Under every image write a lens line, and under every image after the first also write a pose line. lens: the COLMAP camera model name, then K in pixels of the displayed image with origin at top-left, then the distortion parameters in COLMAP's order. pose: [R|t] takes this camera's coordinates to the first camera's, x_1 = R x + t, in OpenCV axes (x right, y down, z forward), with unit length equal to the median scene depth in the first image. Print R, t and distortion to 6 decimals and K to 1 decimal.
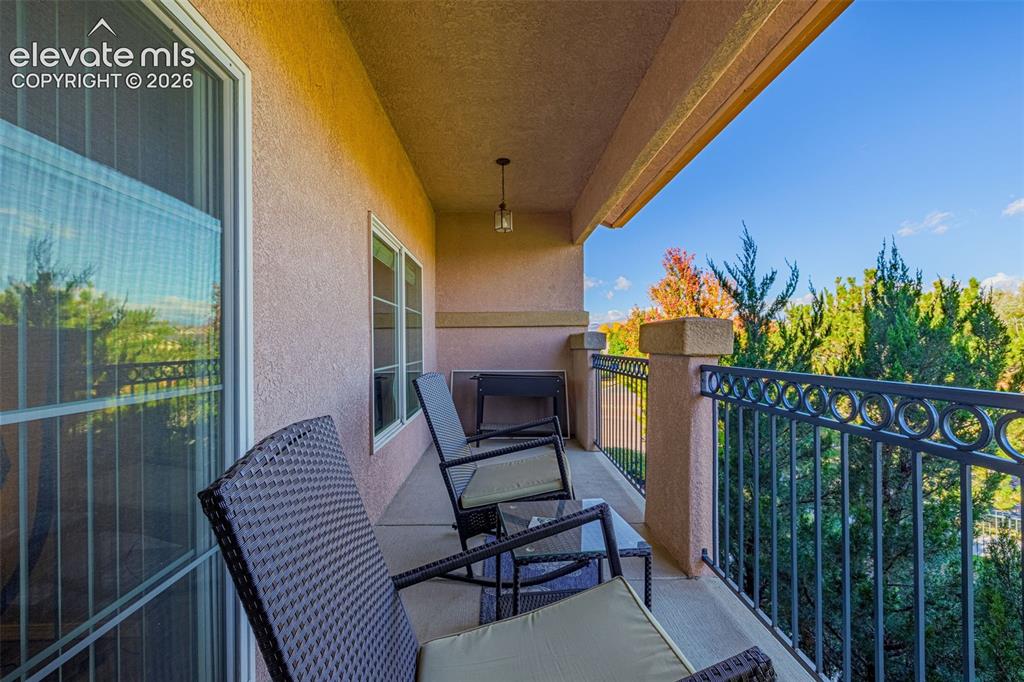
lens RADIAL K [[432.4, 0, 513.4], [0, 432.4, 338.6], [0, 0, 1]] dist [0.000639, 0.000142]
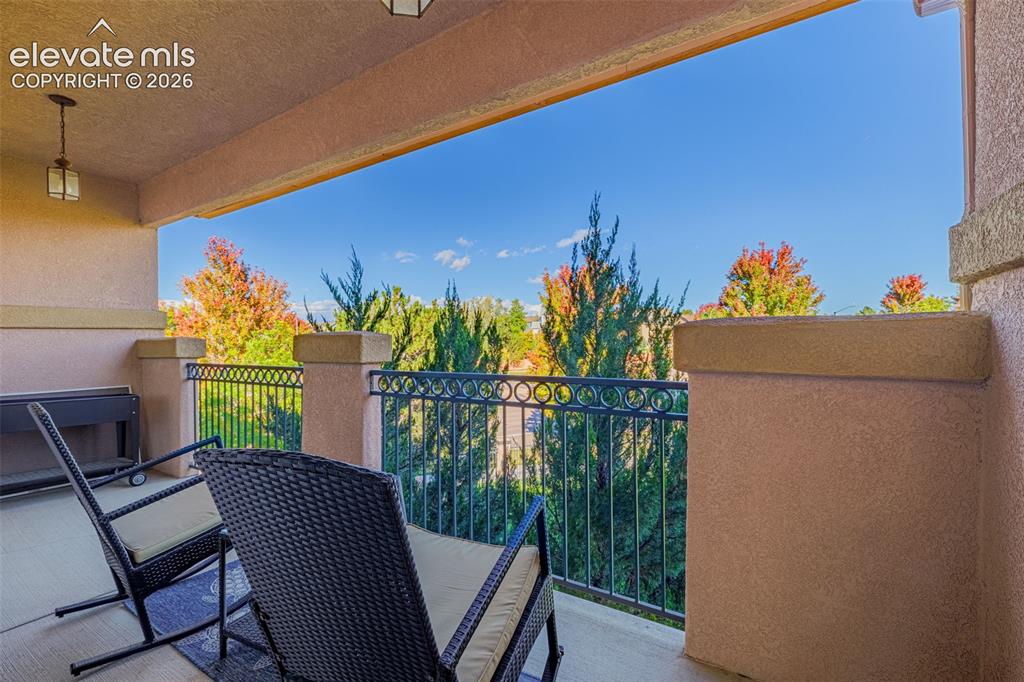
lens RADIAL K [[432.4, 0, 514.3], [0, 432.4, 343.0], [0, 0, 1]] dist [0.000639, 0.000142]
pose [[0.547732, -0.004909, 0.836639, -0.244235], [-0.003720, 0.999959, 0.008302, -0.019343], [-0.836645, -0.007659, 0.547691, -0.020915]]
